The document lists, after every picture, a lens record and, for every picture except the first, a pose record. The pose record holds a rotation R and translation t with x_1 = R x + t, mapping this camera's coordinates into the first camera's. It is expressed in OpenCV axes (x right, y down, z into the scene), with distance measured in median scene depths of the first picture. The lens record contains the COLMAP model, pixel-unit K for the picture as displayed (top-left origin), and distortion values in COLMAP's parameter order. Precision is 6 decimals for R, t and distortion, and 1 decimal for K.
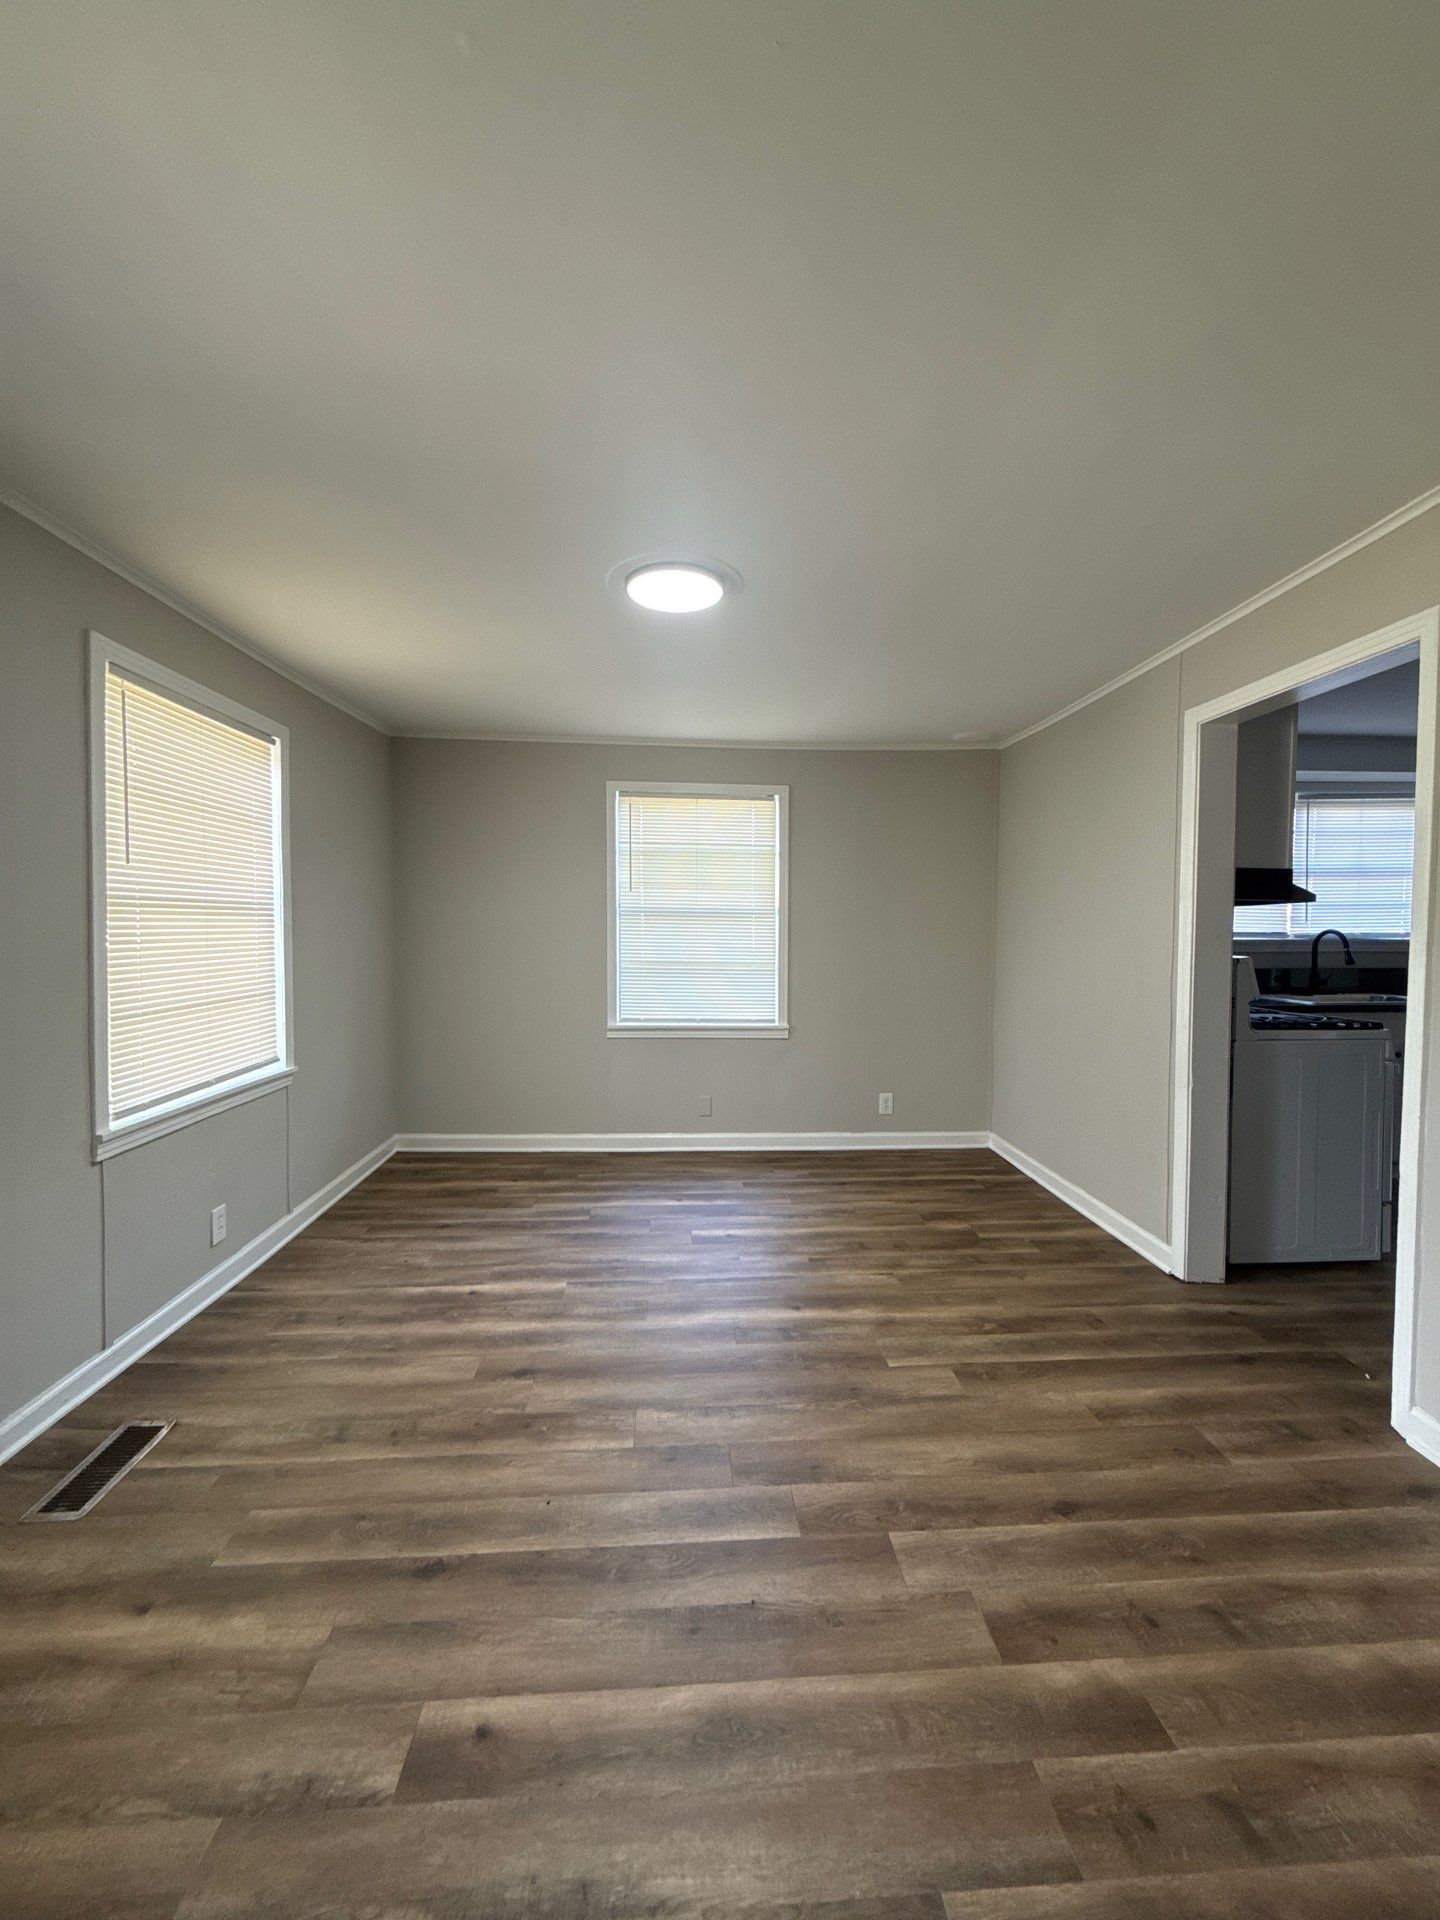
lens RADIAL K [[755.7, 0, 726.2], [0, 755.7, 955.5], [0, 0, 1]] dist [0.000871, 0.000983]
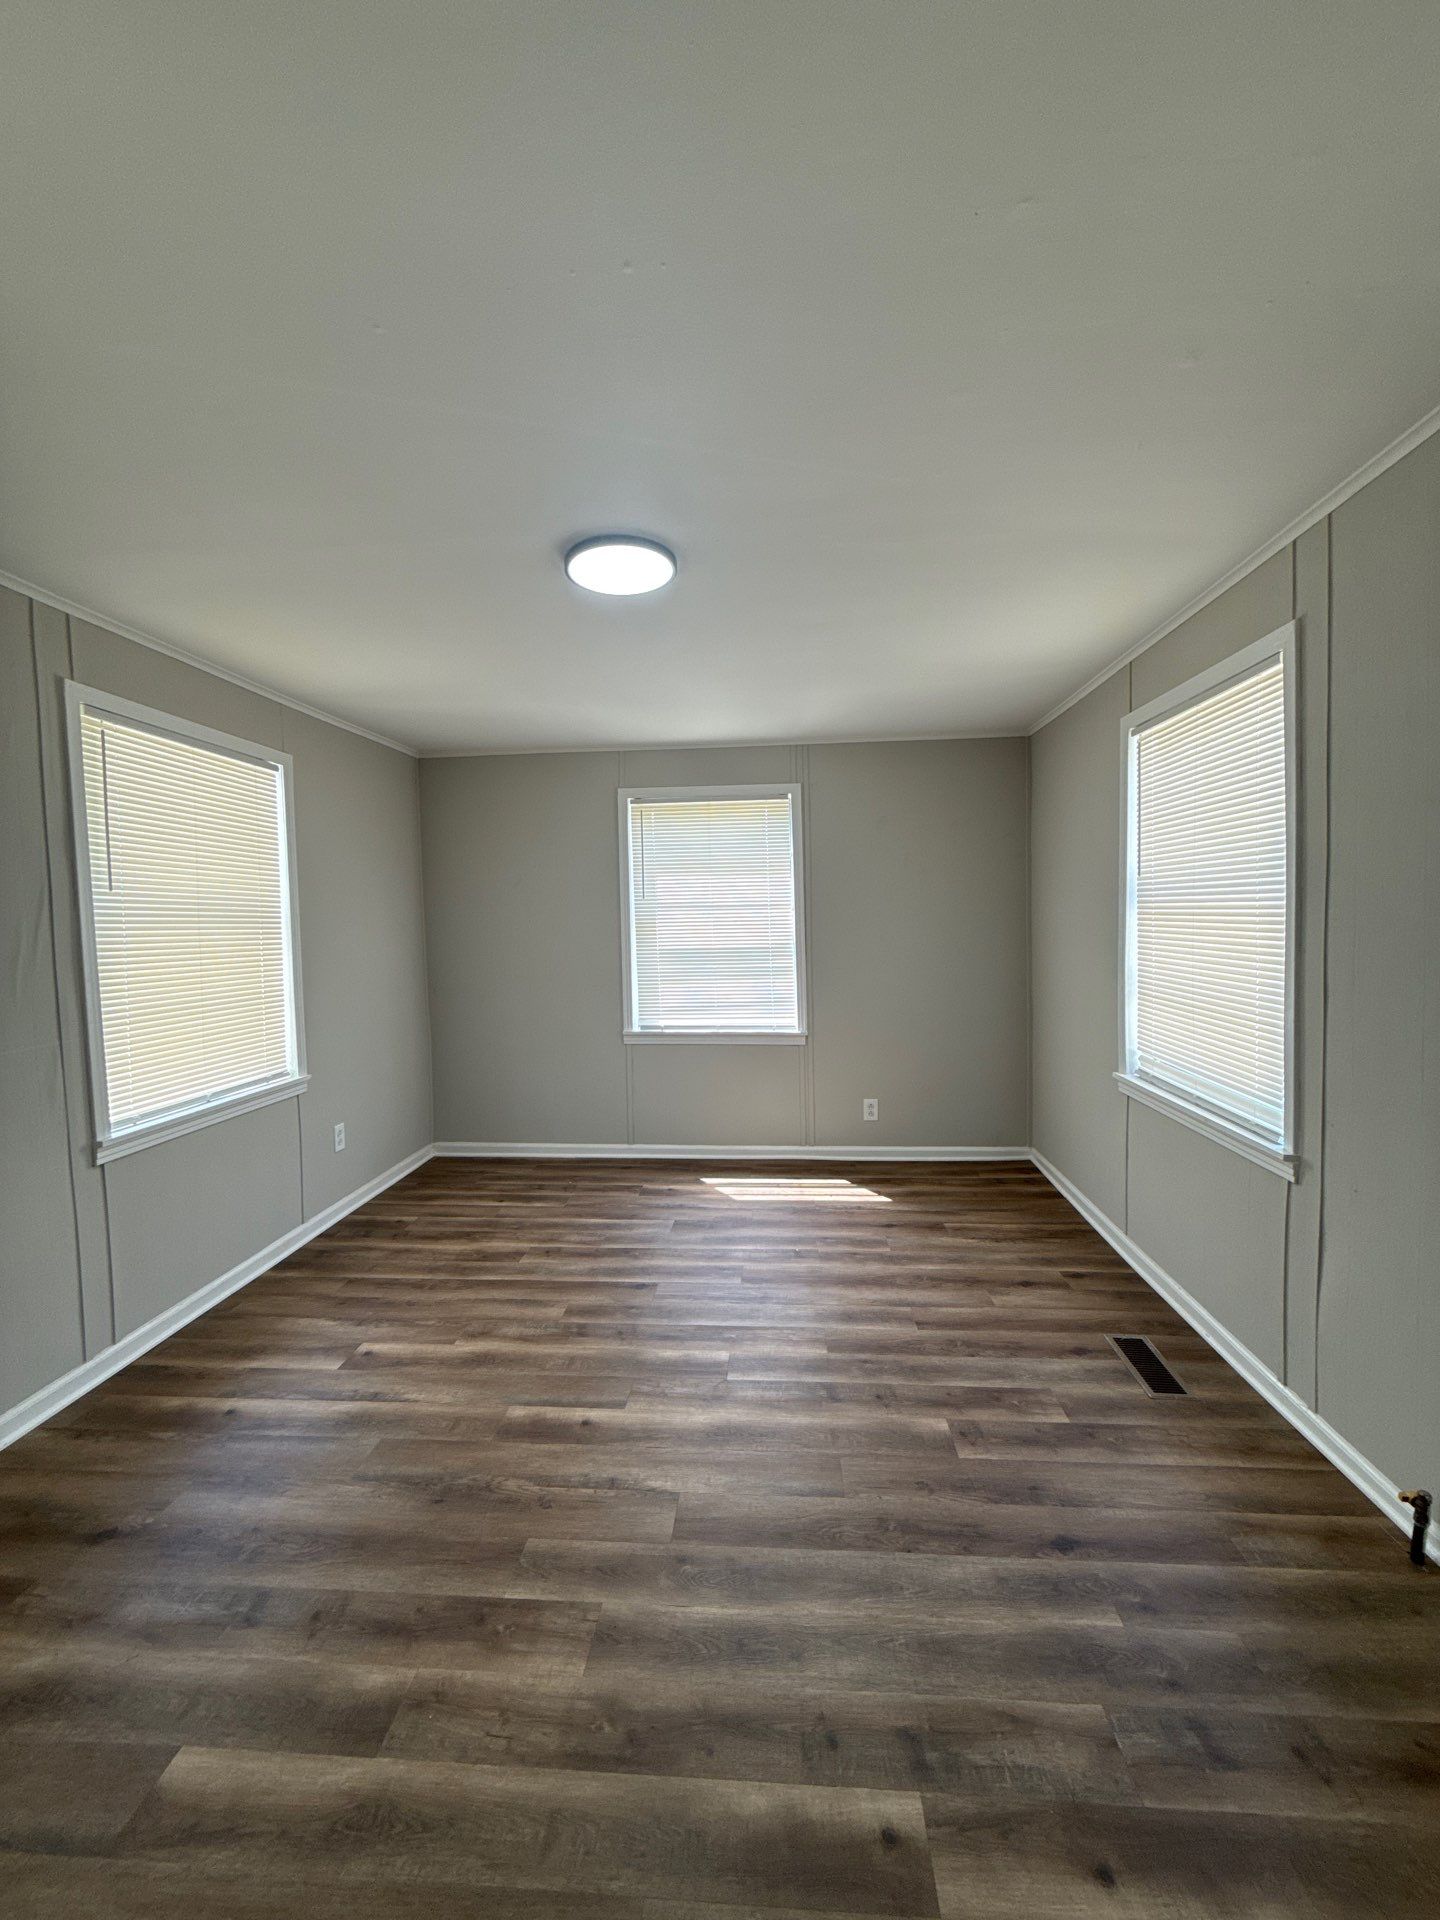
lens RADIAL K [[755.7, 0, 721.2], [0, 755.7, 960.8], [0, 0, 1]] dist [0.000871, 0.000983]
pose [[0.990555, -0.018727, -0.135831, 0.148245], [0.019681, 0.999790, 0.005690, -0.007716], [0.135696, -0.008309, 0.990716, 0.036650]]
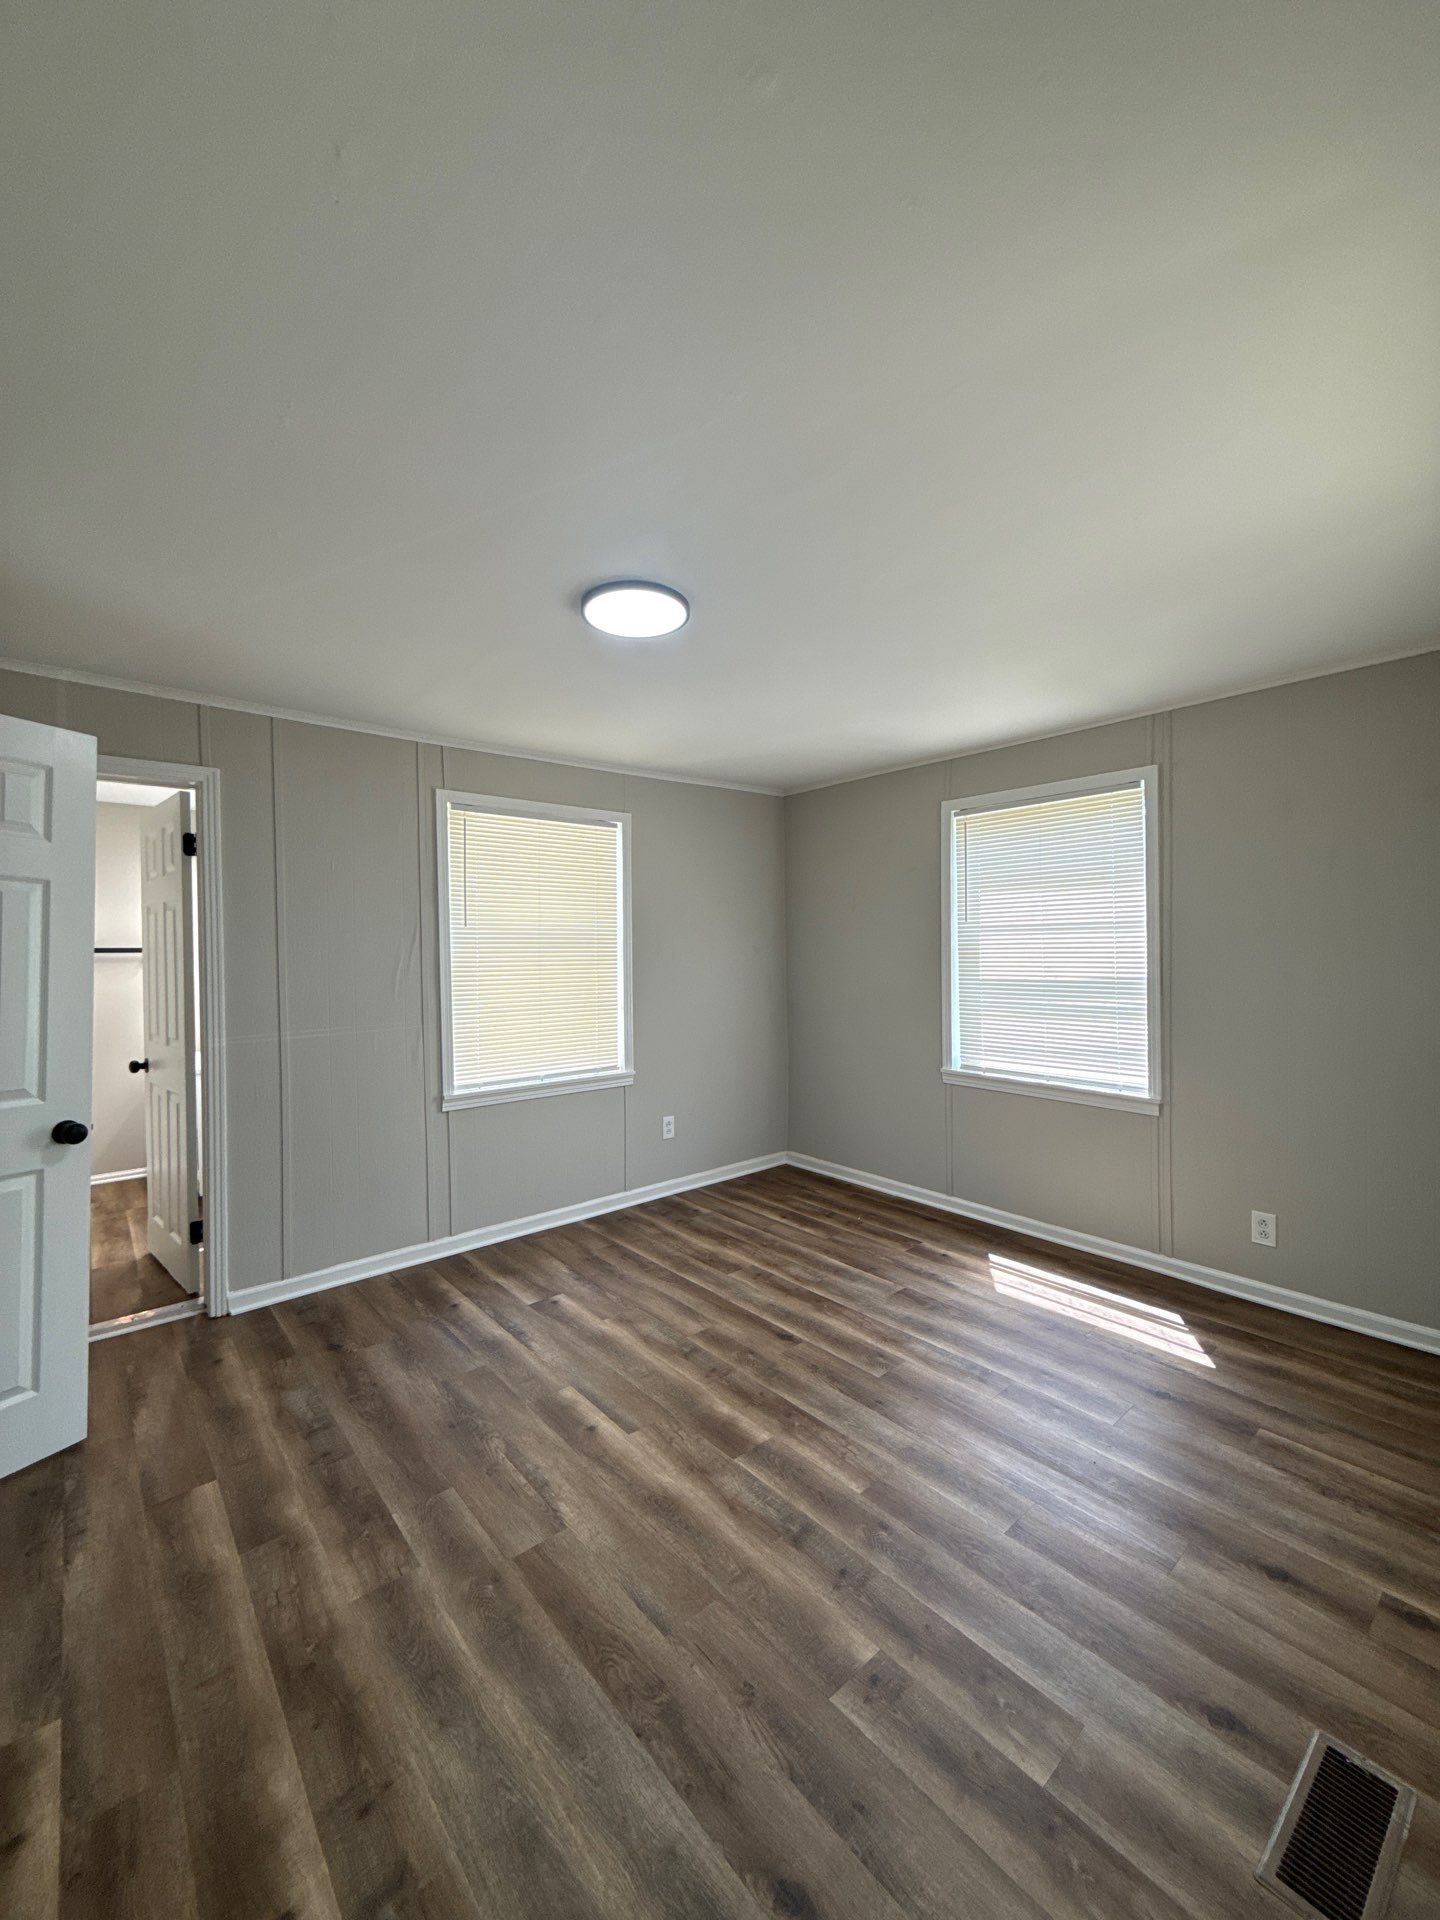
lens RADIAL K [[755.7, 0, 713.5], [0, 755.7, 955.2], [0, 0, 1]] dist [0.000871, 0.000983]
pose [[0.610451, -0.009627, -0.791996, 0.544568], [-0.020455, 0.999401, -0.027914, -0.018744], [0.791790, 0.033241, 0.609888, 0.315862]]
